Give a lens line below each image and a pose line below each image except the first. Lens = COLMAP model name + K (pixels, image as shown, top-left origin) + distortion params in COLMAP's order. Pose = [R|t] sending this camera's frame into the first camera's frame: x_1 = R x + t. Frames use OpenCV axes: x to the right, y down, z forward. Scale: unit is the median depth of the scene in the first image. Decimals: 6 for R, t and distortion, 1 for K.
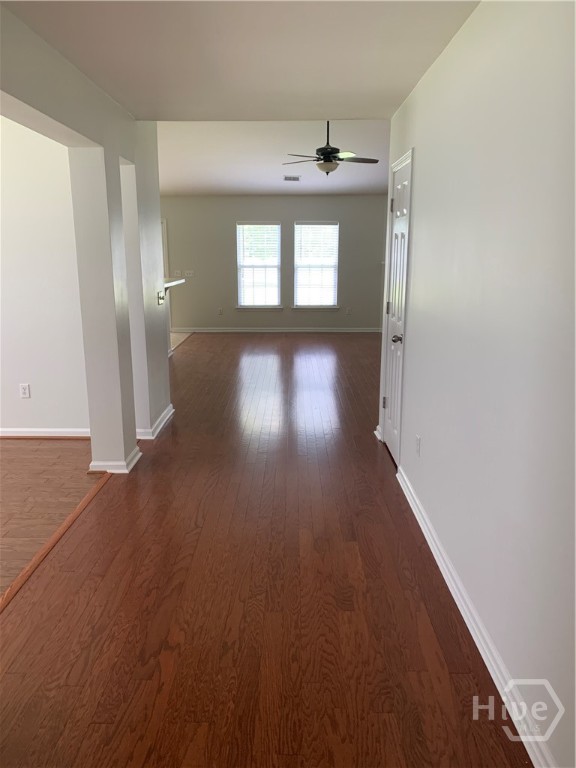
lens RADIAL K [[588.9, 0, 288.0], [0, 588.9, 384.0], [0, 0, 1]] dist [0.045904, -0.000737]
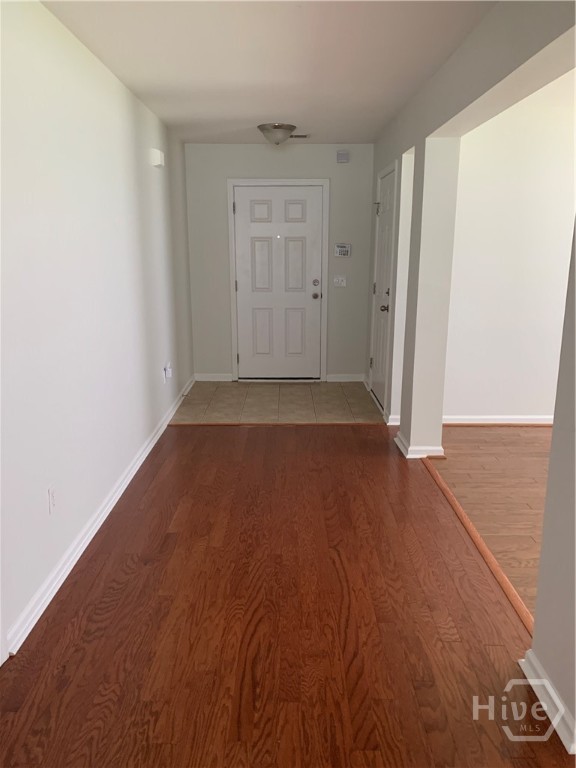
lens RADIAL K [[588.9, 0, 288.0], [0, 588.9, 384.0], [0, 0, 1]] dist [0.045904, -0.000737]
pose [[-0.999990, 0.000802, -0.004361, -0.086166], [-0.001225, 0.895232, 0.445598, -0.417464], [0.004261, 0.445599, -0.895222, 1.855683]]
